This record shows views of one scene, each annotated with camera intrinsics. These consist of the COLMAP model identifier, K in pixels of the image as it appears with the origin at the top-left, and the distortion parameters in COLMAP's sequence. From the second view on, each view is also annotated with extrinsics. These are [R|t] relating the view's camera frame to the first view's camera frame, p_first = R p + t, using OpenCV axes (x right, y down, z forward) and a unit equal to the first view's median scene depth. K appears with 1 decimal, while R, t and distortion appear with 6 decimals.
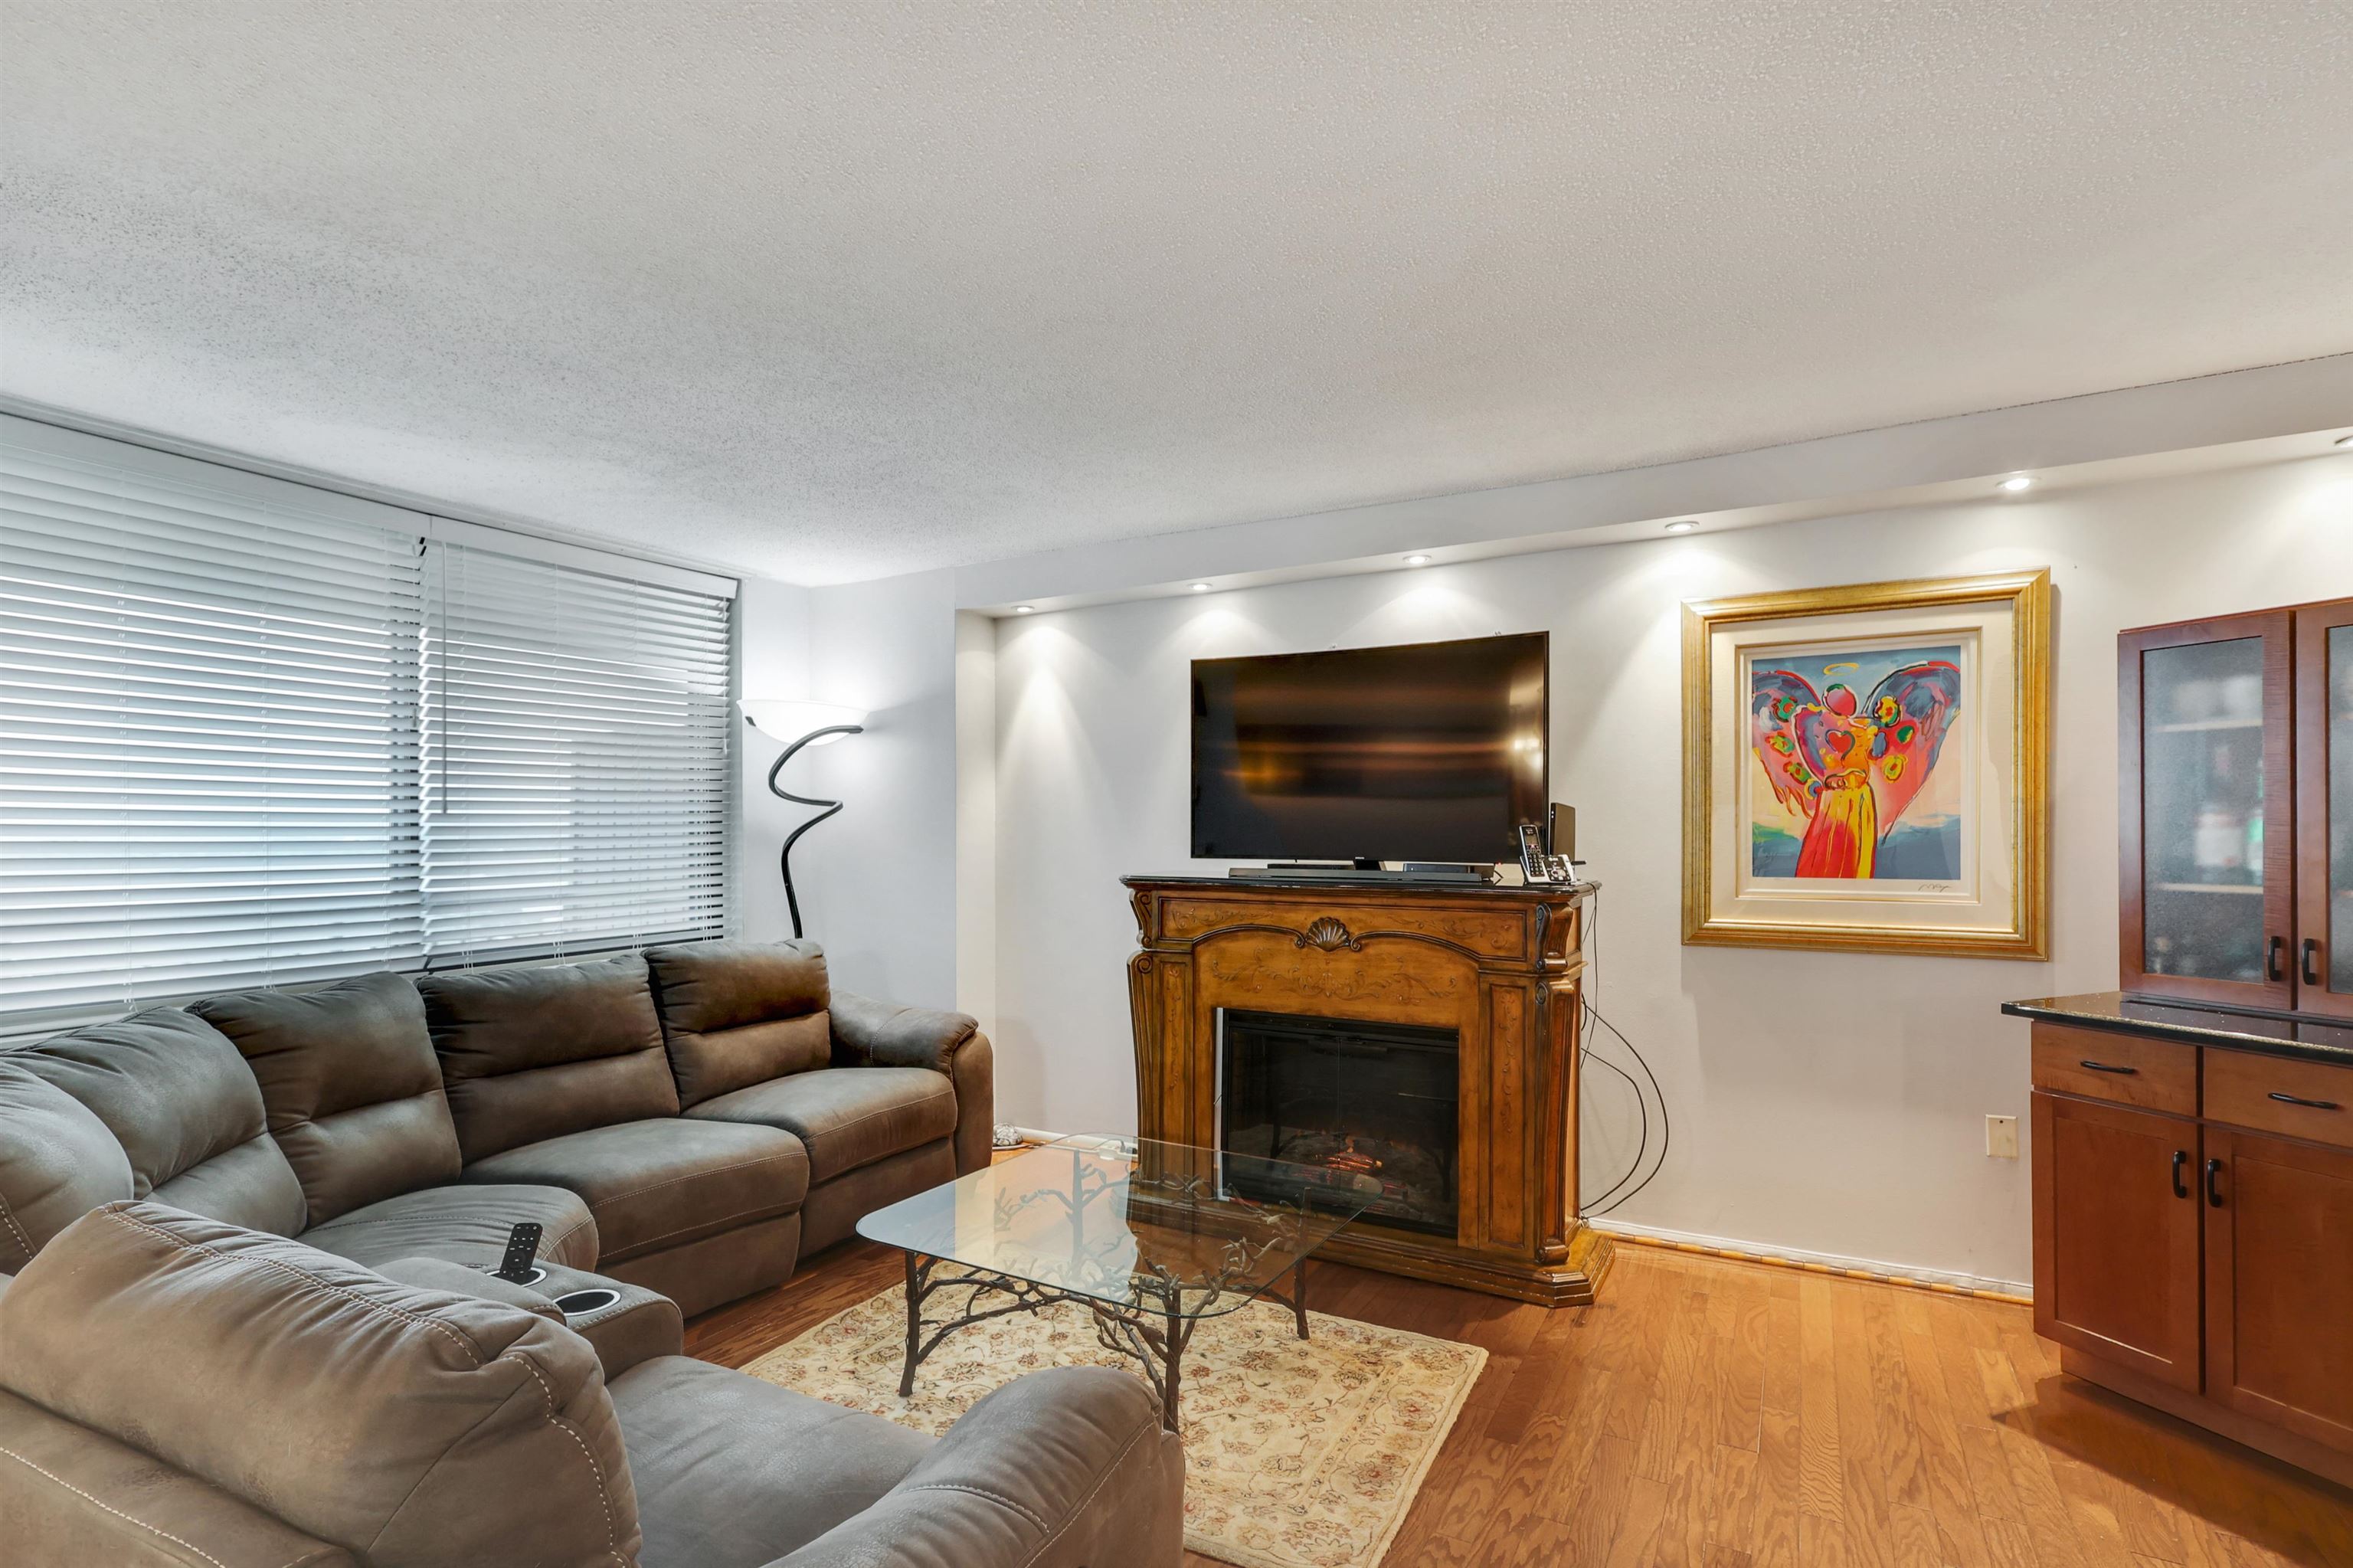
lens RADIAL K [[1128.4, 0, 1182.5], [0, 1128.4, 829.7], [0, 0, 1]] dist [0.002248, -0.000864]
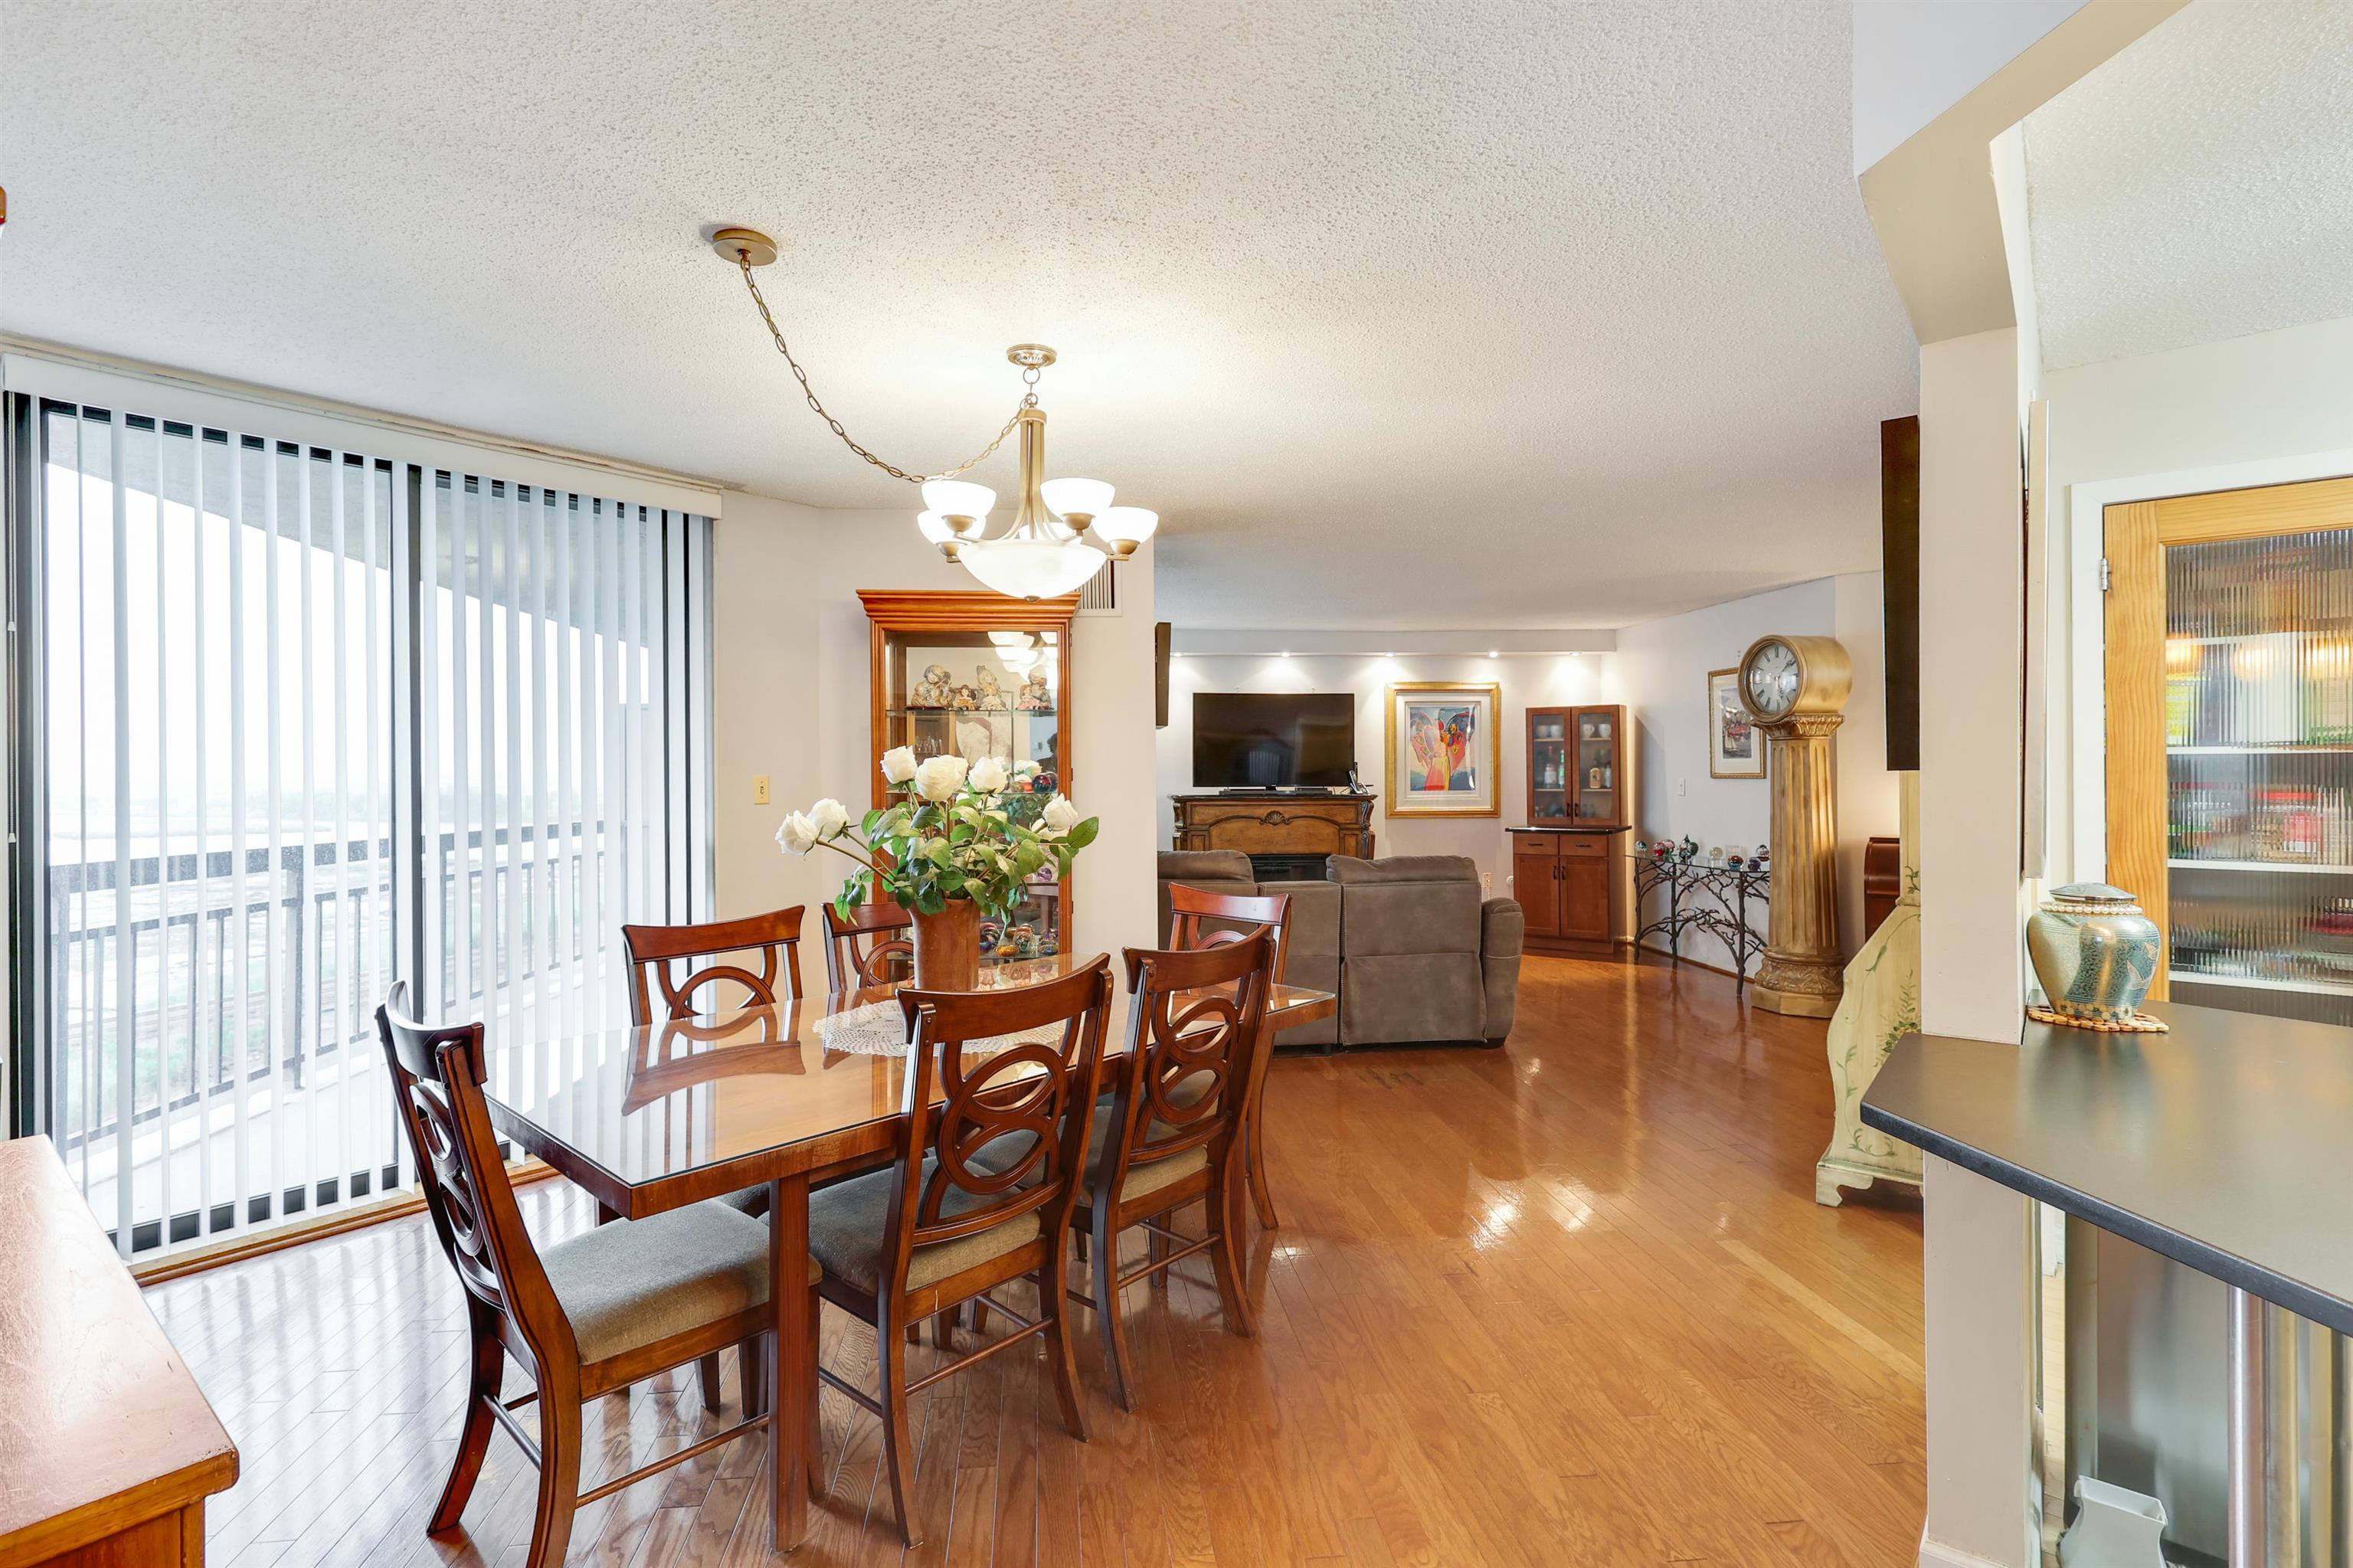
lens RADIAL K [[1128.4, 0, 1161.7], [0, 1128.4, 773.5], [0, 0, 1]] dist [0.002248, -0.000864]
pose [[0.831494, 0.002623, 0.555528, -1.432205], [0.007280, 0.999852, -0.015617, 0.037887], [-0.555486, 0.017029, 0.831351, -0.848088]]
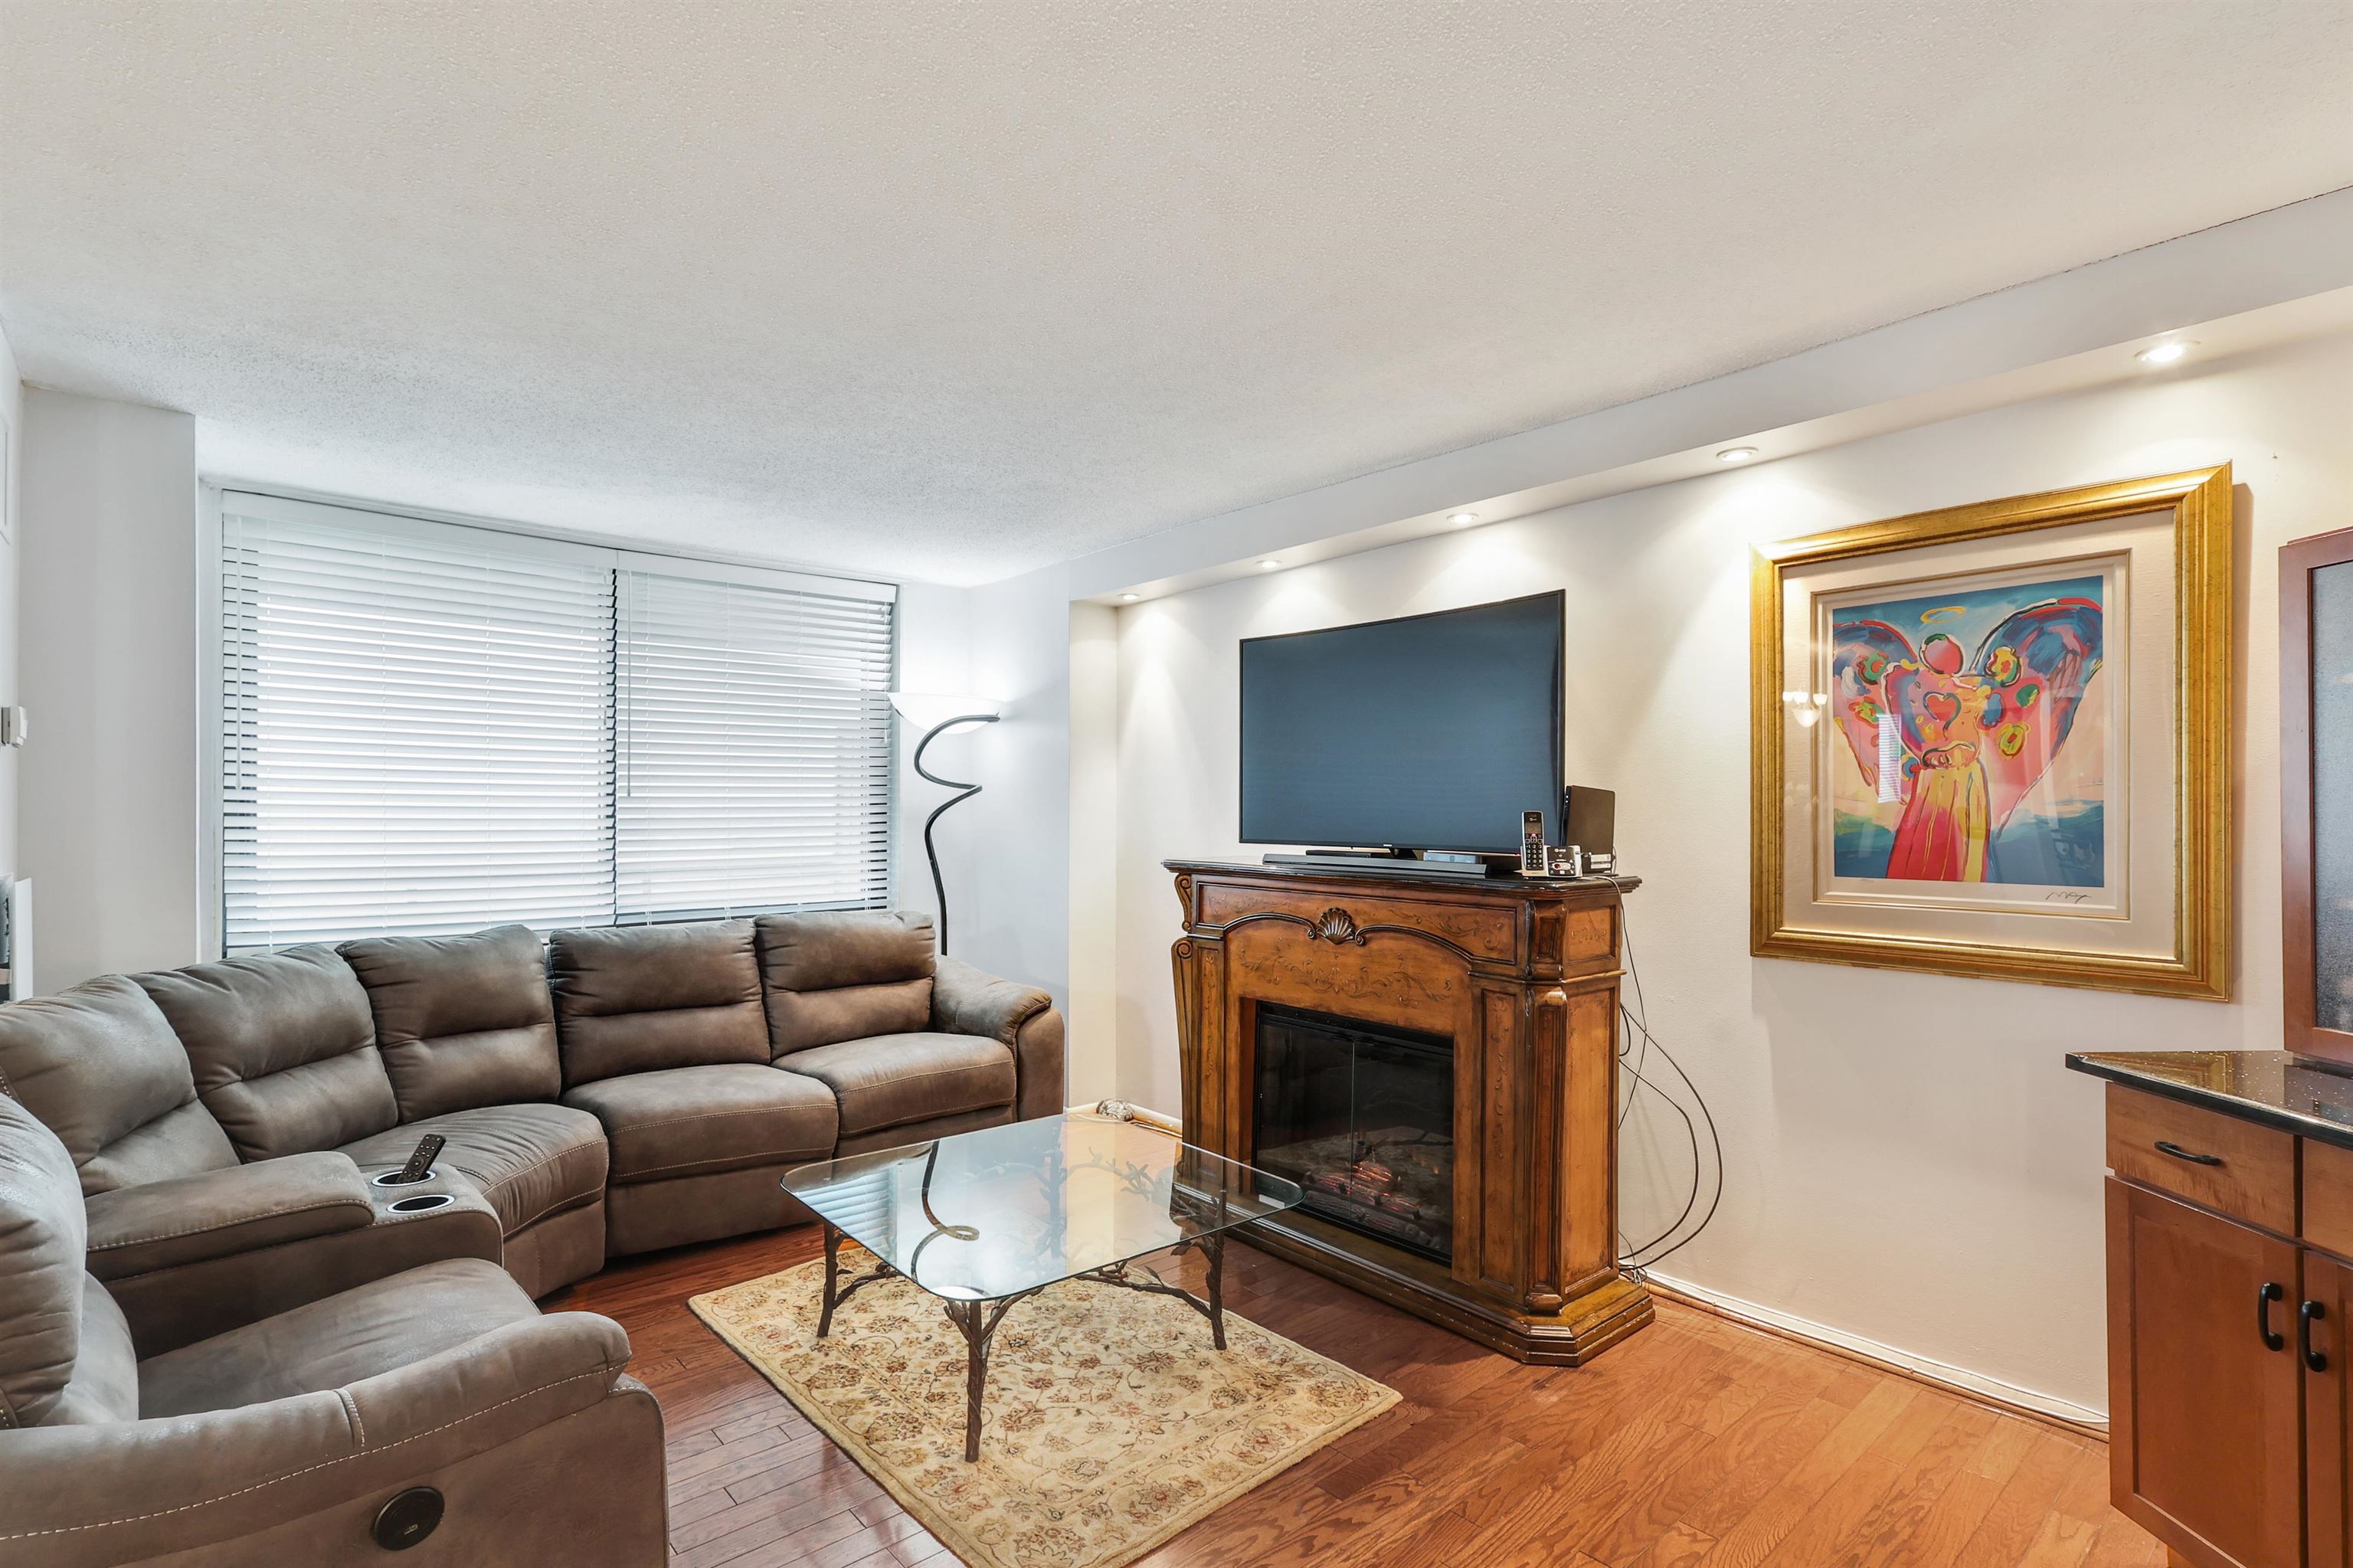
lens RADIAL K [[1128.4, 0, 1177.6], [0, 1128.4, 805.6], [0, 0, 1]] dist [0.002248, -0.000864]
pose [[0.939379, 0.003950, -0.342857, 0.345535], [-0.005760, 0.999974, -0.004261, -0.003006], [0.342832, 0.005978, 0.939378, 0.077505]]
